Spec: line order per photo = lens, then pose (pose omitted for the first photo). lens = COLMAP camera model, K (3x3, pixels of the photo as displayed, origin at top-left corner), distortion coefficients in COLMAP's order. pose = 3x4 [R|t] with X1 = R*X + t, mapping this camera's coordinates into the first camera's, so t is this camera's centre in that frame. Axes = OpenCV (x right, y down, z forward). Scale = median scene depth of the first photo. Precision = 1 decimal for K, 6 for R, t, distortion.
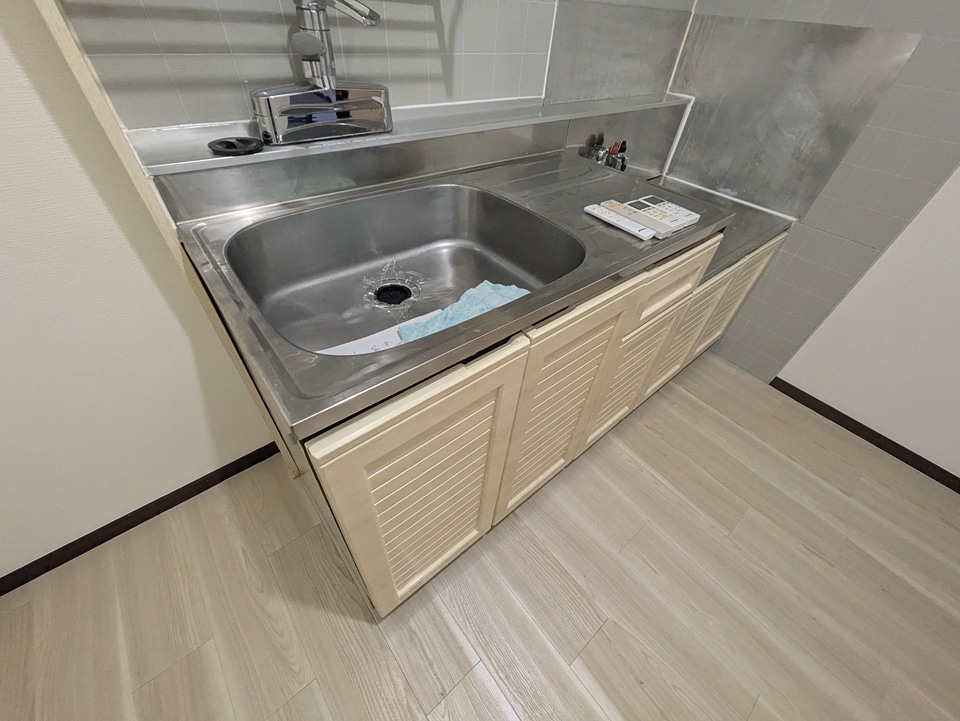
lens RADIAL K [[378.5, 0, 475.4], [0, 378.5, 358.7], [0, 0, 1]] dist [-0.004195, 0.001658]
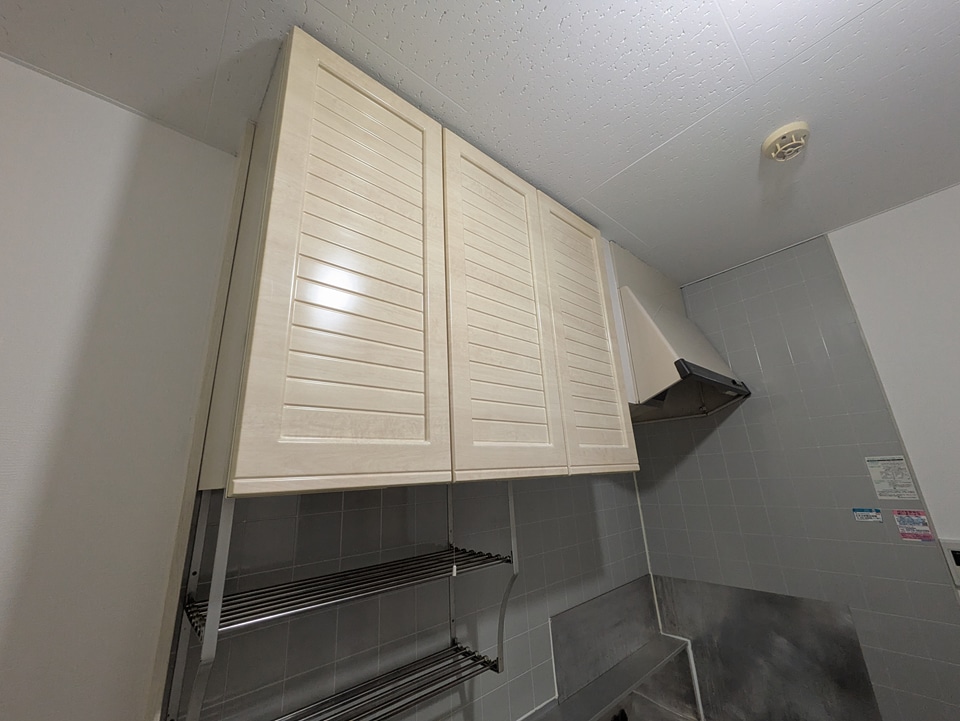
lens RADIAL K [[378.5, 0, 474.6], [0, 378.5, 364.0], [0, 0, 1]] dist [-0.004195, 0.001658]
pose [[0.993747, -0.099969, 0.049732, -0.009972], [0.093488, 0.501422, -0.860137, -0.334569], [0.061051, 0.859408, 0.507633, -0.417748]]
